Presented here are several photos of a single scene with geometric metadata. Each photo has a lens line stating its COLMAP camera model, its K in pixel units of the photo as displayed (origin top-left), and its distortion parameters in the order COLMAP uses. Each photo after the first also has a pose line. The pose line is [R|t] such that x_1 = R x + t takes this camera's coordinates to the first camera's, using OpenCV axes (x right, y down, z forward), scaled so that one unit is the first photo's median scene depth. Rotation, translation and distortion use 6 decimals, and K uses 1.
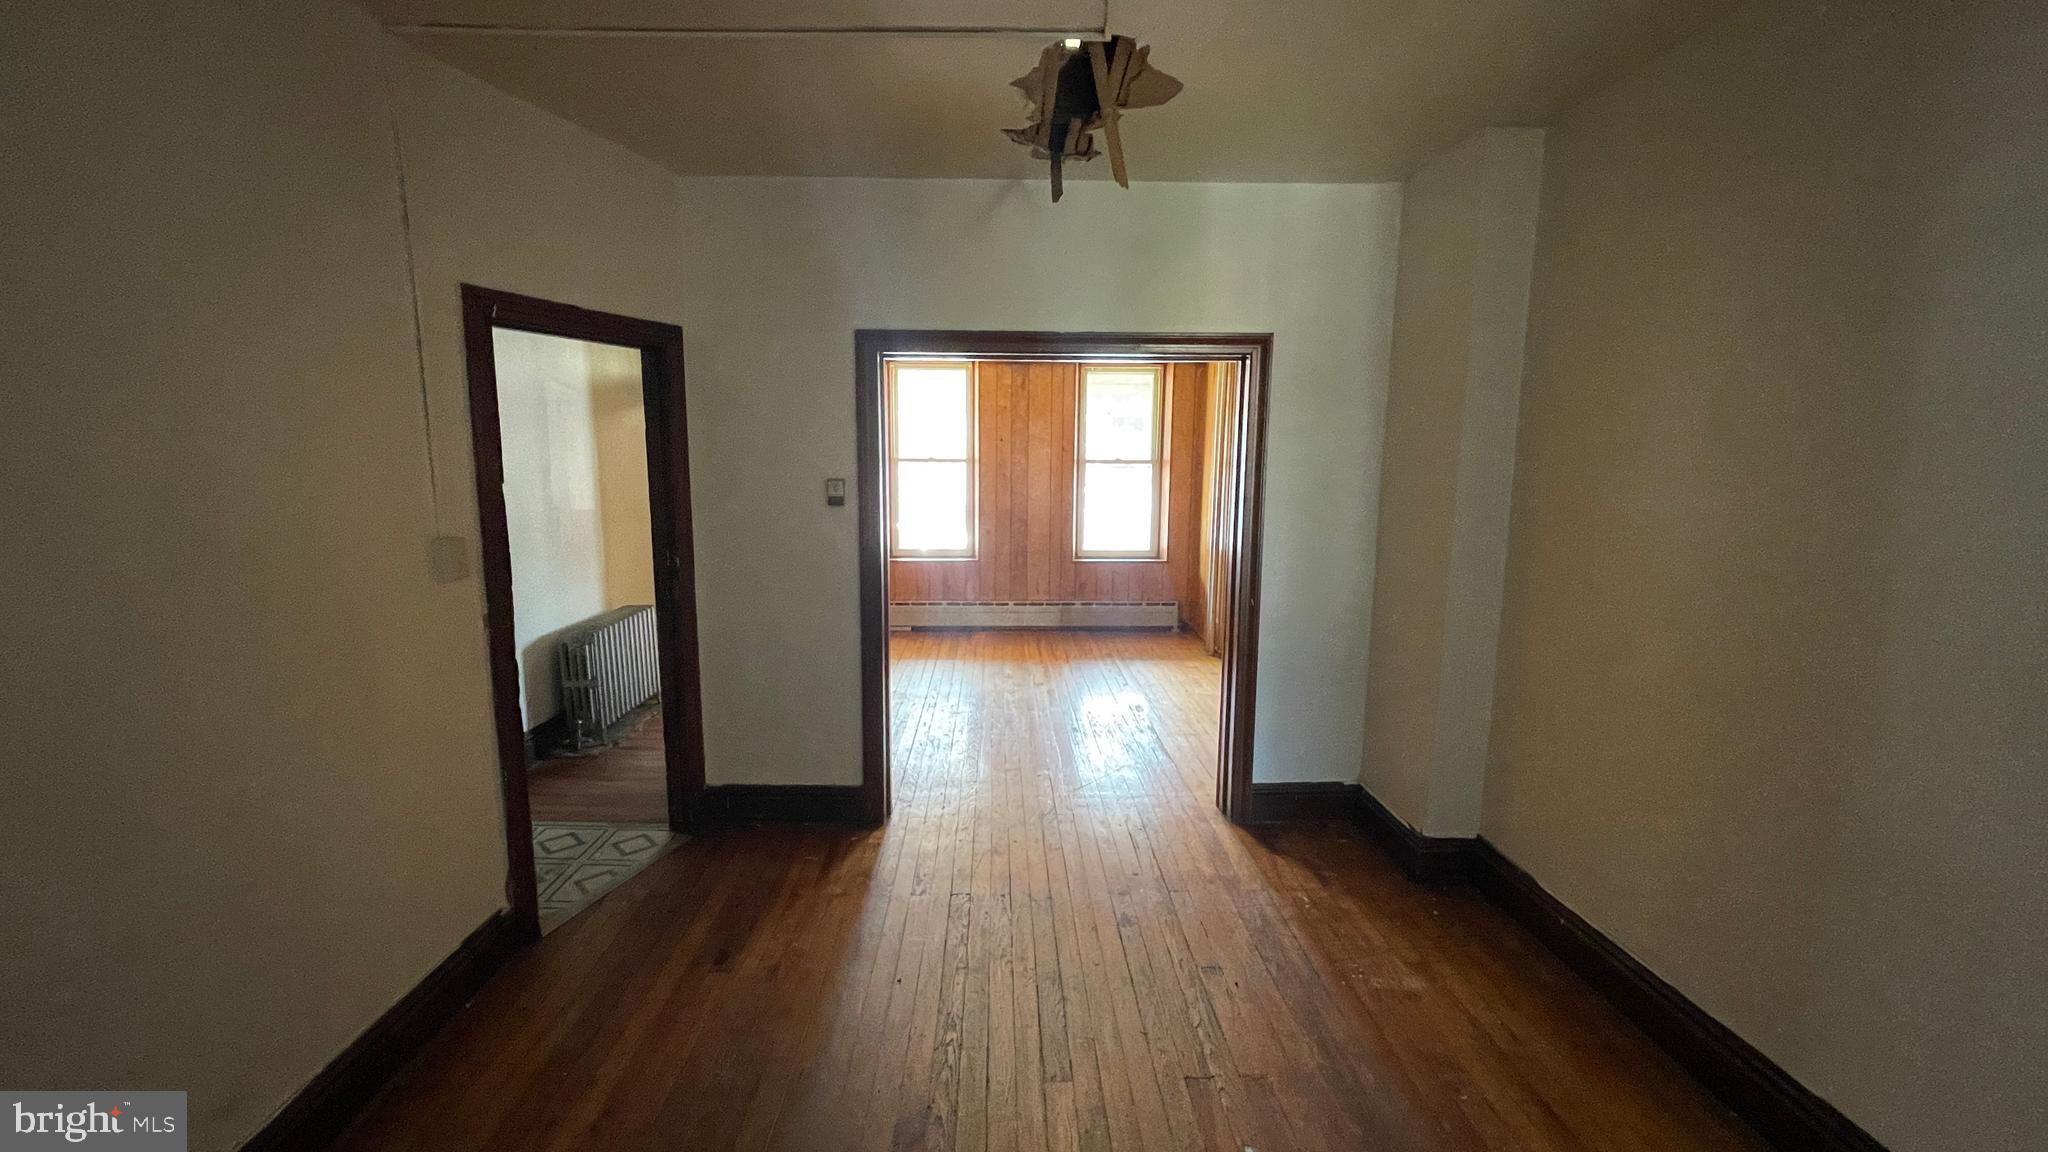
lens RADIAL K [[826.4, 0, 1028.0], [0, 826.4, 576.5], [0, 0, 1]] dist [-0.004407, 0.000326]
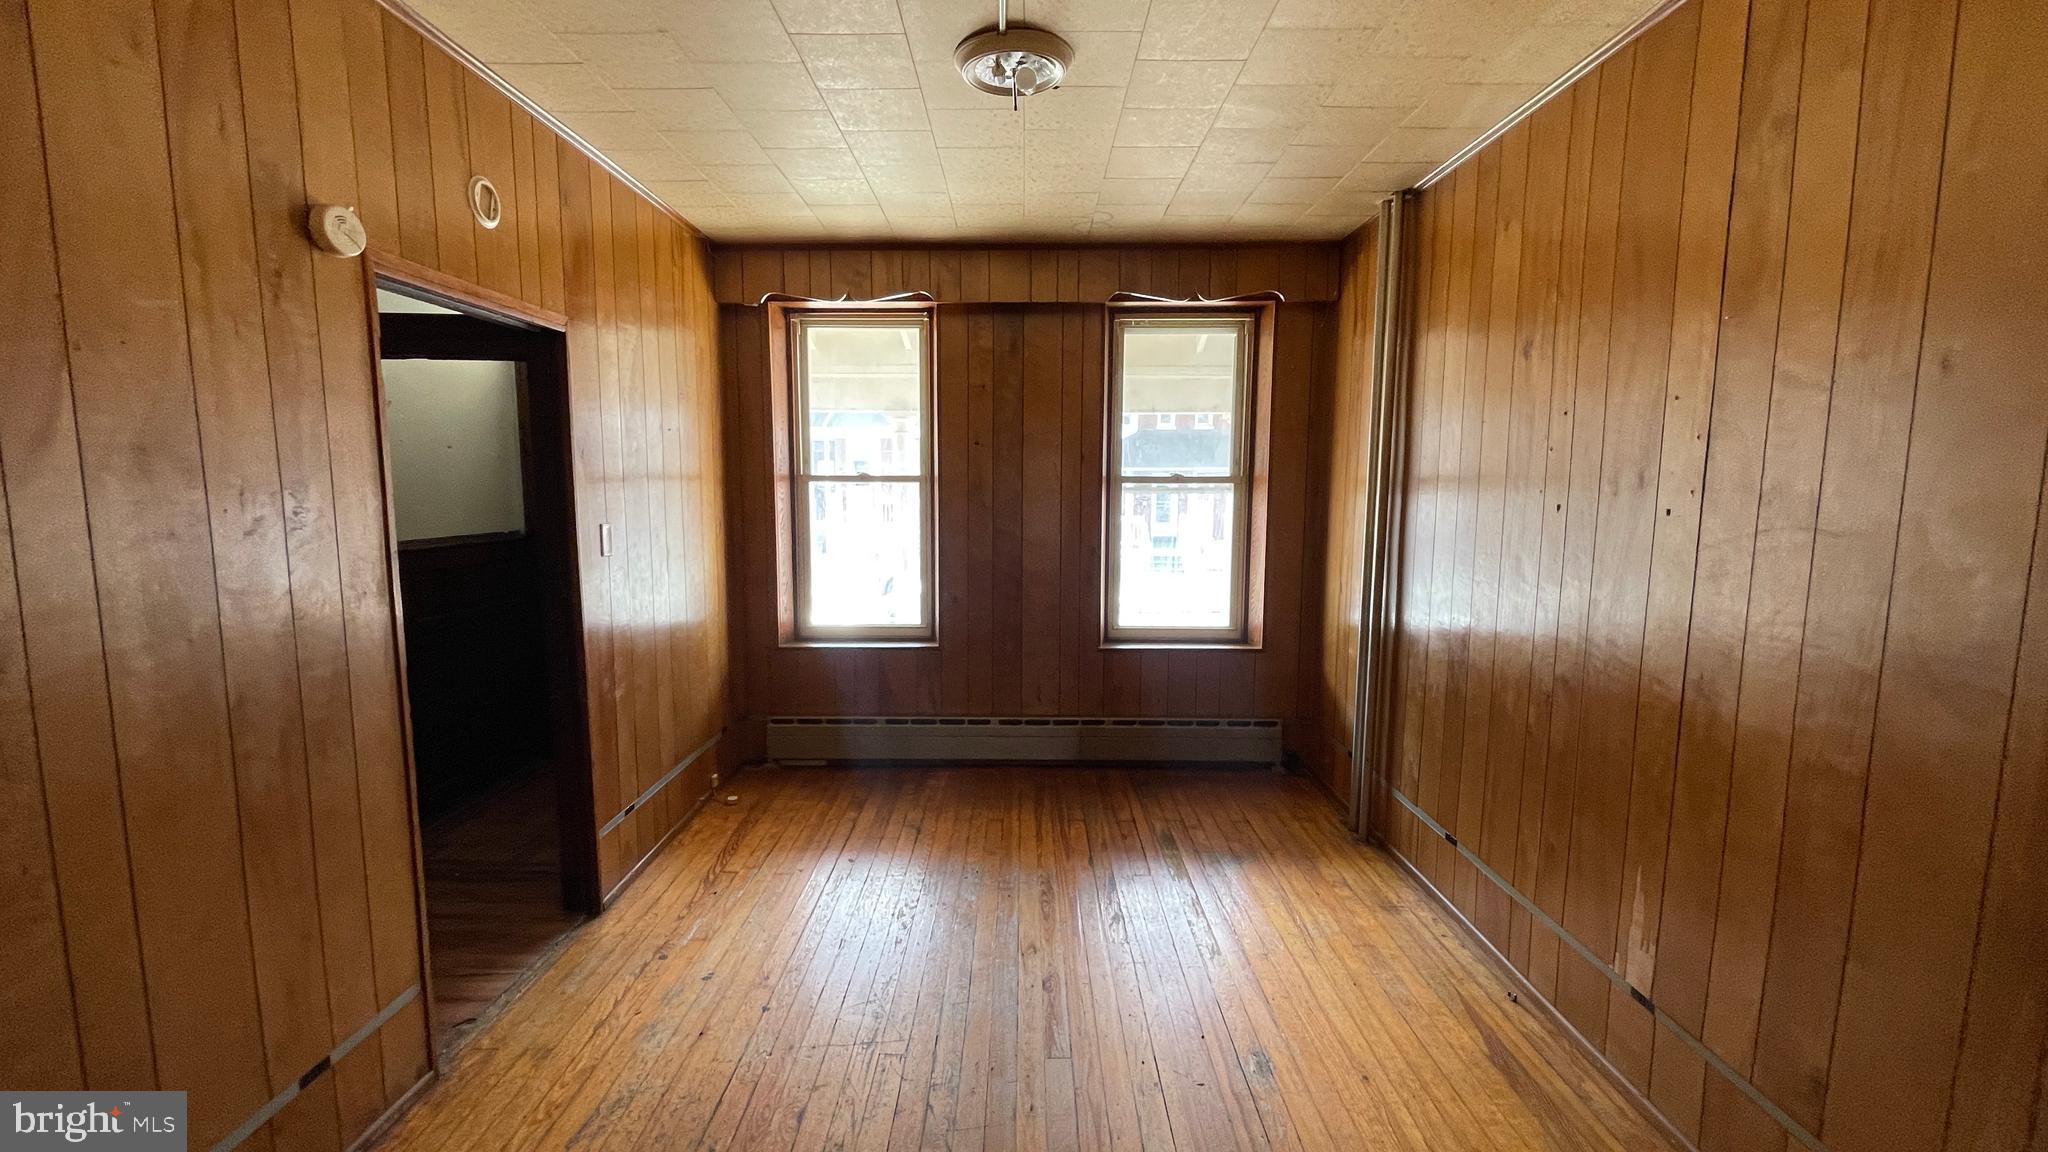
lens RADIAL K [[826.4, 0, 1016.1], [0, 826.4, 576.2], [0, 0, 1]] dist [-0.004407, 0.000326]
pose [[0.998888, -0.000064, -0.047153, 0.022671], [-0.001348, 0.999551, -0.029921, -0.052200], [0.047134, 0.029951, 0.998439, 0.413162]]
